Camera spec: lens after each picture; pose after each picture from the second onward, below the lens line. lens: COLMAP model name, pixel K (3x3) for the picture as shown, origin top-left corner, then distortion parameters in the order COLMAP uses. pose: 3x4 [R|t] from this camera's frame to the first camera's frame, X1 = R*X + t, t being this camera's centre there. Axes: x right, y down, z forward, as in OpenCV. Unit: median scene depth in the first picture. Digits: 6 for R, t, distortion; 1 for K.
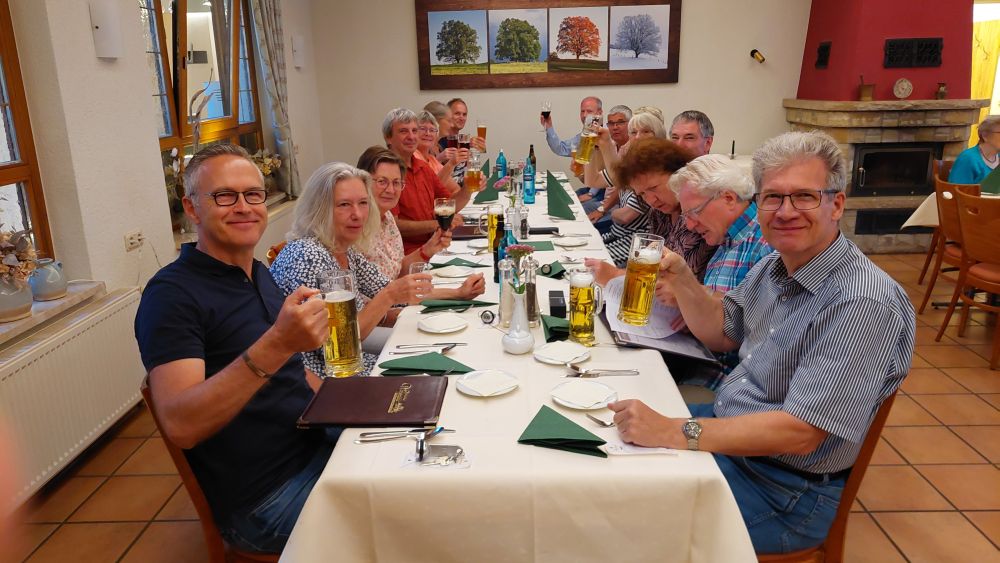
lens RADIAL K [[734.6, 0, 505.8], [0, 734.6, 283.0], [0, 0, 1]] dist [0.067222, -0.049923]
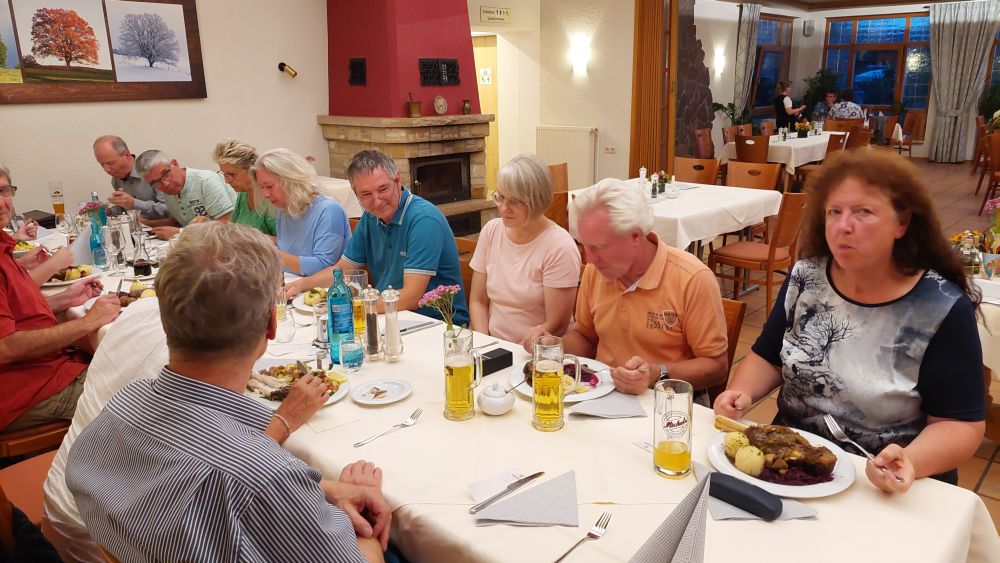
lens RADIAL K [[734.6, 0, 511.3], [0, 734.6, 271.6], [0, 0, 1]] dist [0.067222, -0.049923]
pose [[0.677605, -0.176972, 0.713816, -0.173444], [0.195590, 0.979025, 0.057056, -0.059031], [-0.708941, 0.100954, 0.698005, 0.188104]]
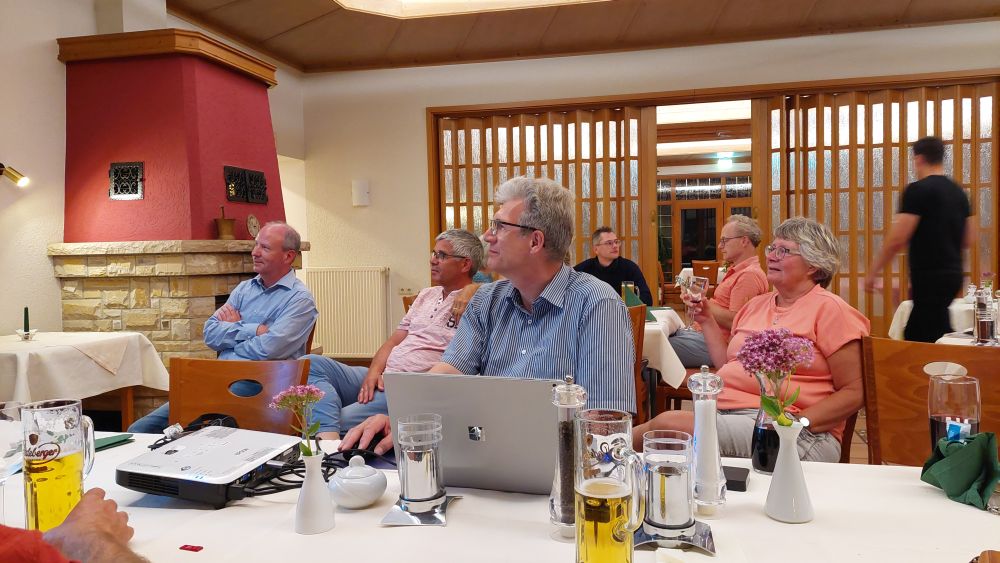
lens RADIAL K [[734.6, 0, 510.2], [0, 734.6, 273.6], [0, 0, 1]] dist [0.067222, -0.049923]
pose [[0.230097, -0.014990, 0.973052, -0.159170], [0.273688, 0.960522, -0.049922, -0.084645], [-0.933890, 0.277800, 0.225116, 0.507187]]
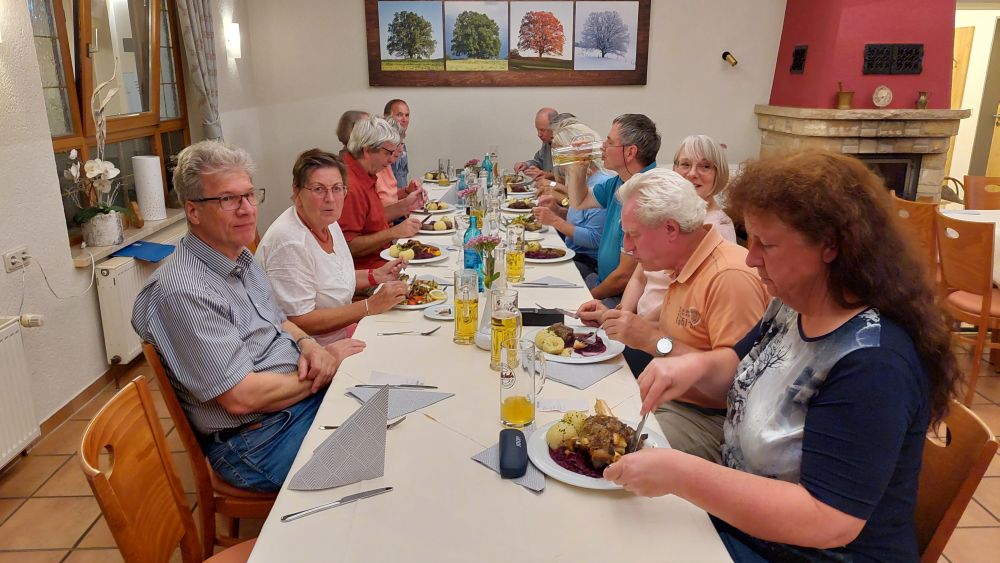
lens RADIAL K [[734.6, 0, 505.4], [0, 734.6, 282.7], [0, 0, 1]] dist [0.067222, -0.049923]
pose [[0.998363, 0.006419, 0.056832, 0.002128], [-0.006642, 0.999971, 0.003733, -0.022082], [-0.056806, -0.004104, 0.998377, 0.072185]]
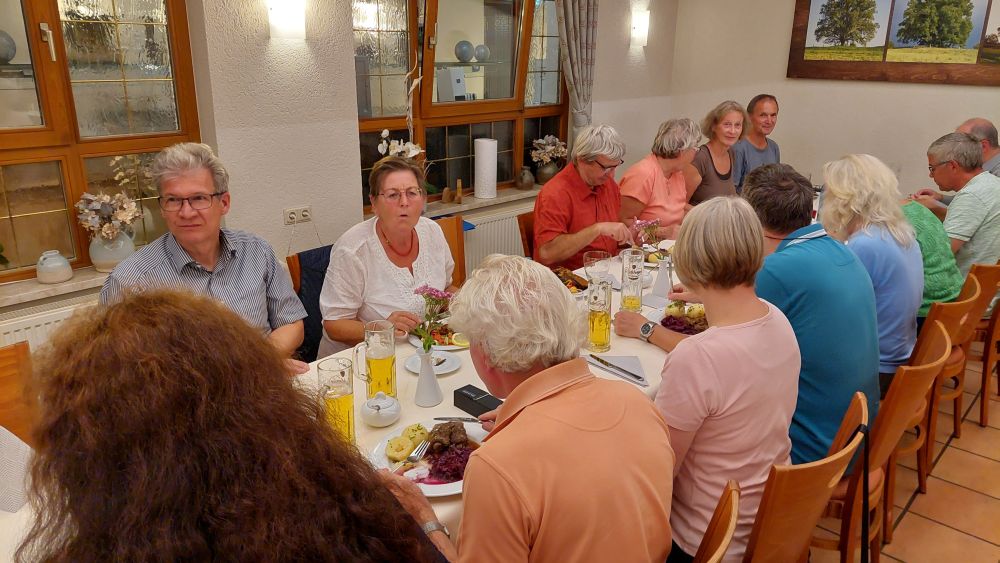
lens RADIAL K [[734.6, 0, 506.2], [0, 734.6, 272.6], [0, 0, 1]] dist [0.067222, -0.049923]
pose [[0.761224, 0.229508, -0.606518, 0.193157], [-0.210849, 0.972056, 0.103197, -0.078608], [0.613254, 0.049328, 0.788344, 0.199782]]
